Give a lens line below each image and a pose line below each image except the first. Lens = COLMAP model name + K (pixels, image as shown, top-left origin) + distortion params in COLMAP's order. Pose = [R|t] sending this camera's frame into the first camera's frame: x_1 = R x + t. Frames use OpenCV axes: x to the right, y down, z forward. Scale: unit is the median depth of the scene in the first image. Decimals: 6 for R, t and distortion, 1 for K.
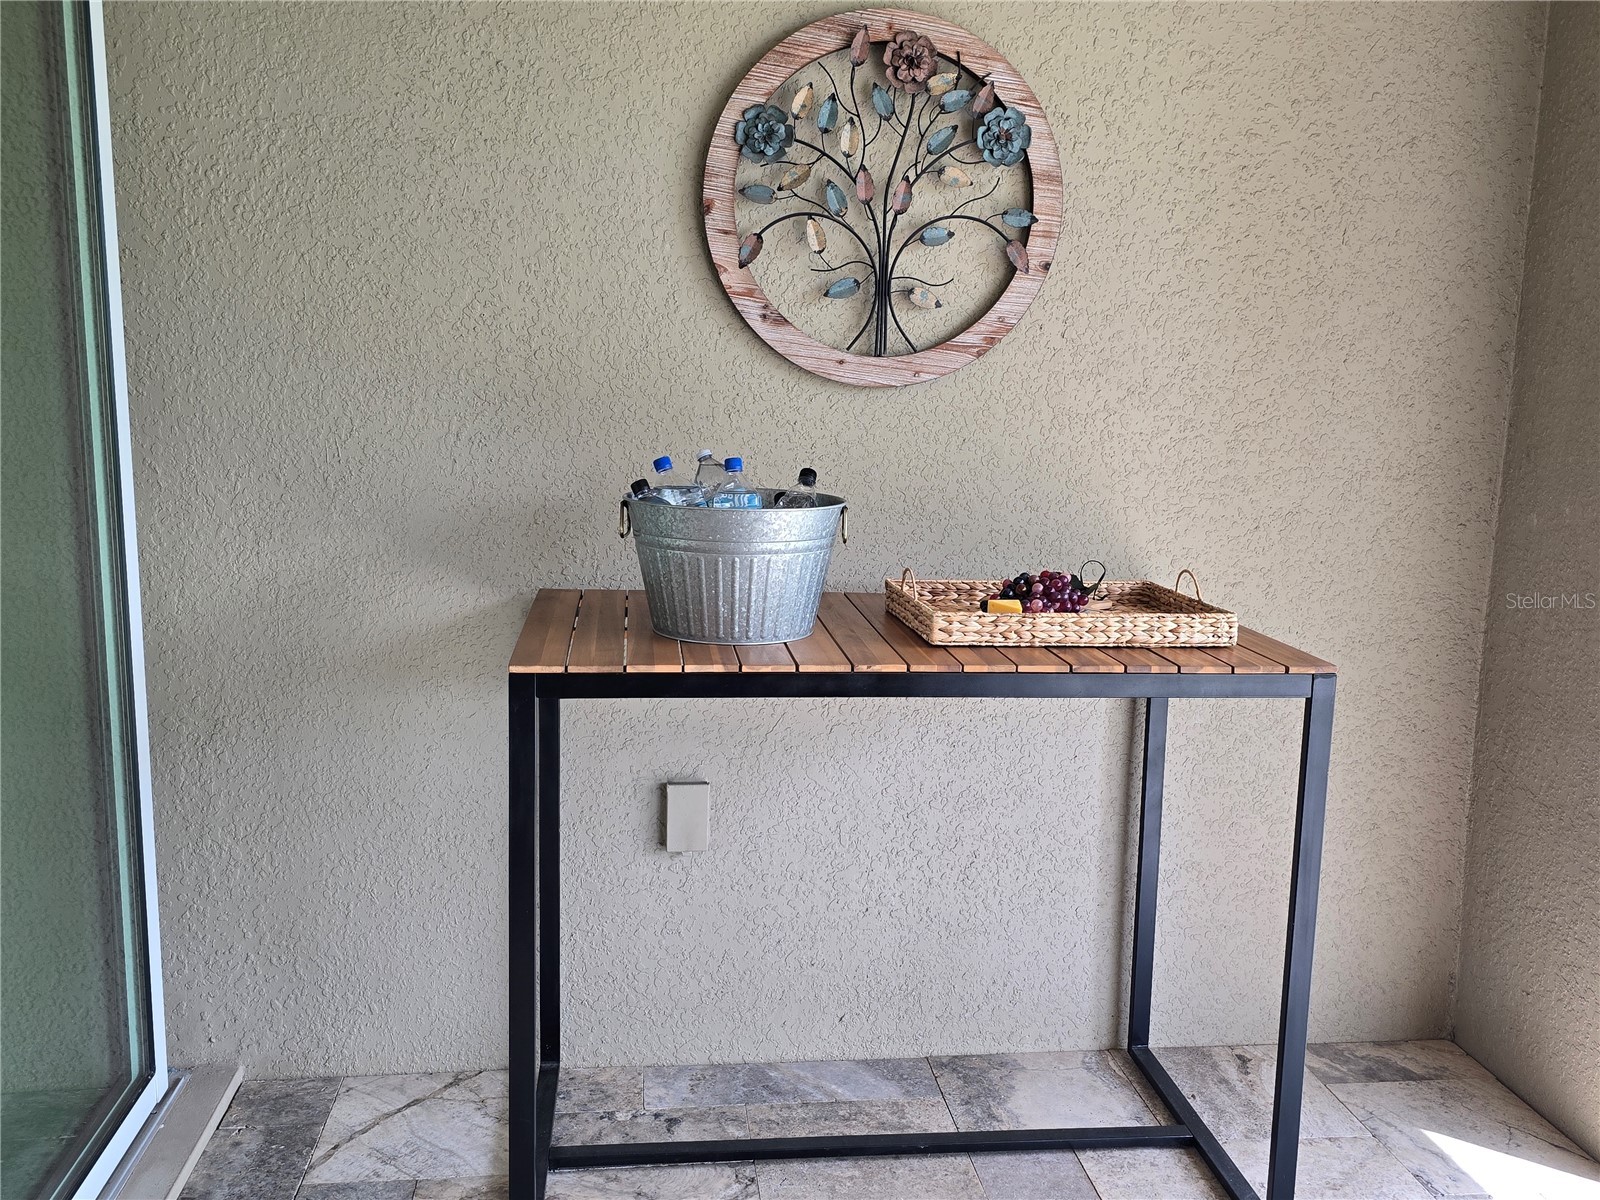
lens RADIAL K [[1371.0, 0, 800.0], [0, 1371.0, 600.0], [0, 0, 1]] dist [0.091814, -0.163055]
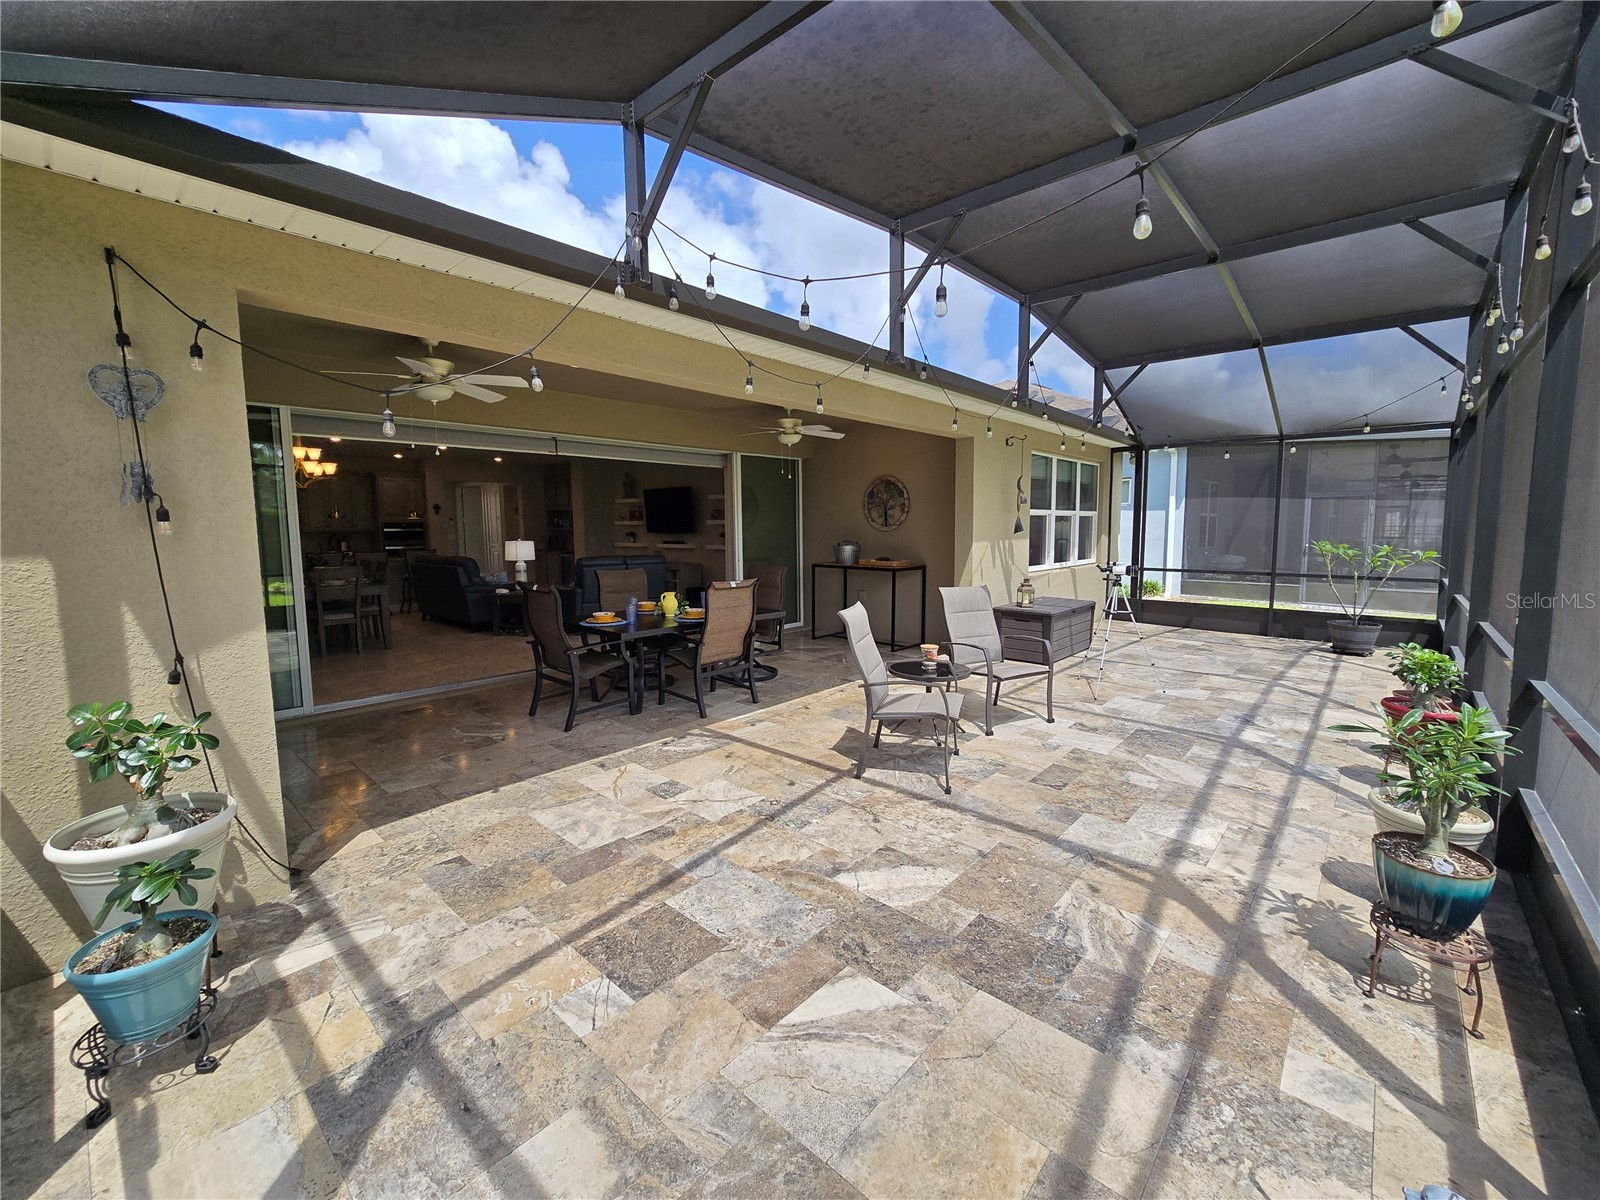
lens RADIAL K [[663.6, 0, 804.8], [0, 663.6, 594.6], [0, 0, 1]] dist [-0.001682, -0.002686]
pose [[0.664651, 0.062837, -0.744507, 2.207762], [-0.111916, 0.993588, -0.016052, 0.246327], [0.738725, 0.093991, 0.667422, -1.391648]]
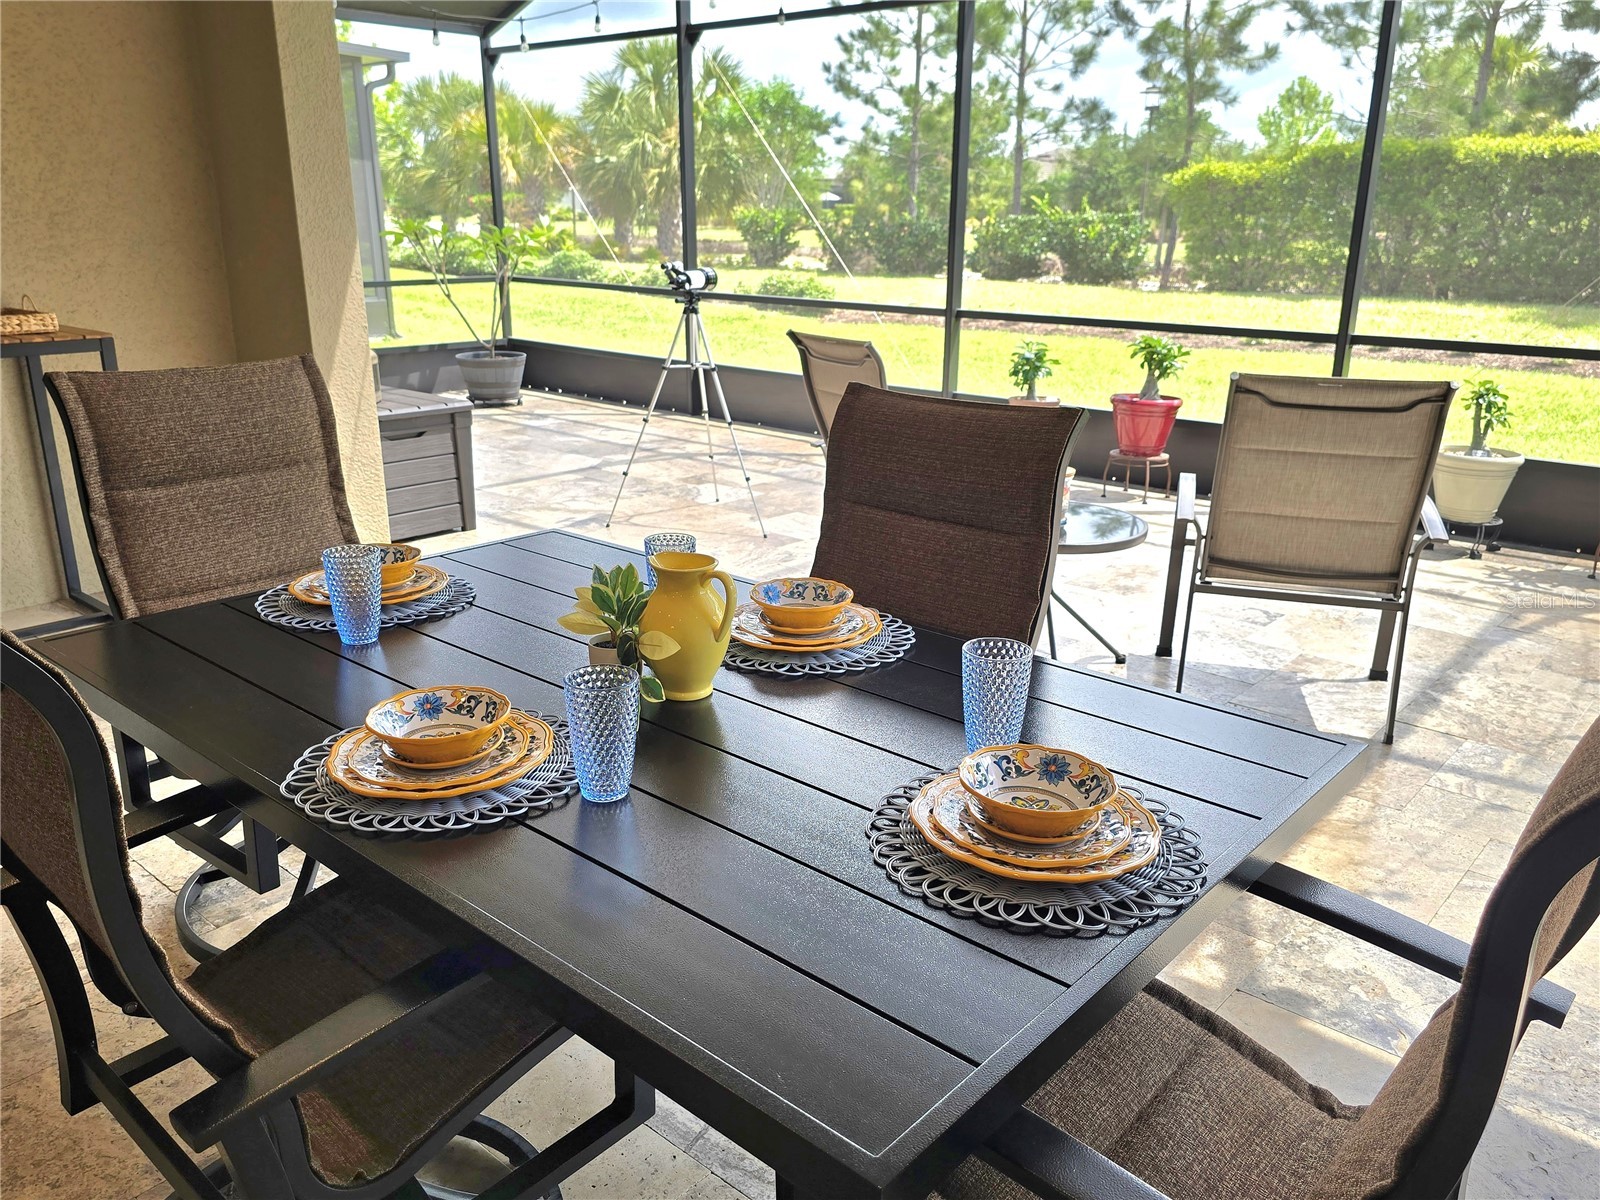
lens RADIAL K [[1246.7, 0, 794.9], [0, 1246.7, 610.9], [0, 0, 1]] dist [0.008381, -0.006394]
pose [[0.744899, -0.219113, 0.630170, -0.076851], [0.120060, 0.973137, 0.196446, 0.161837], [-0.656285, -0.070674, 0.751195, -0.809747]]
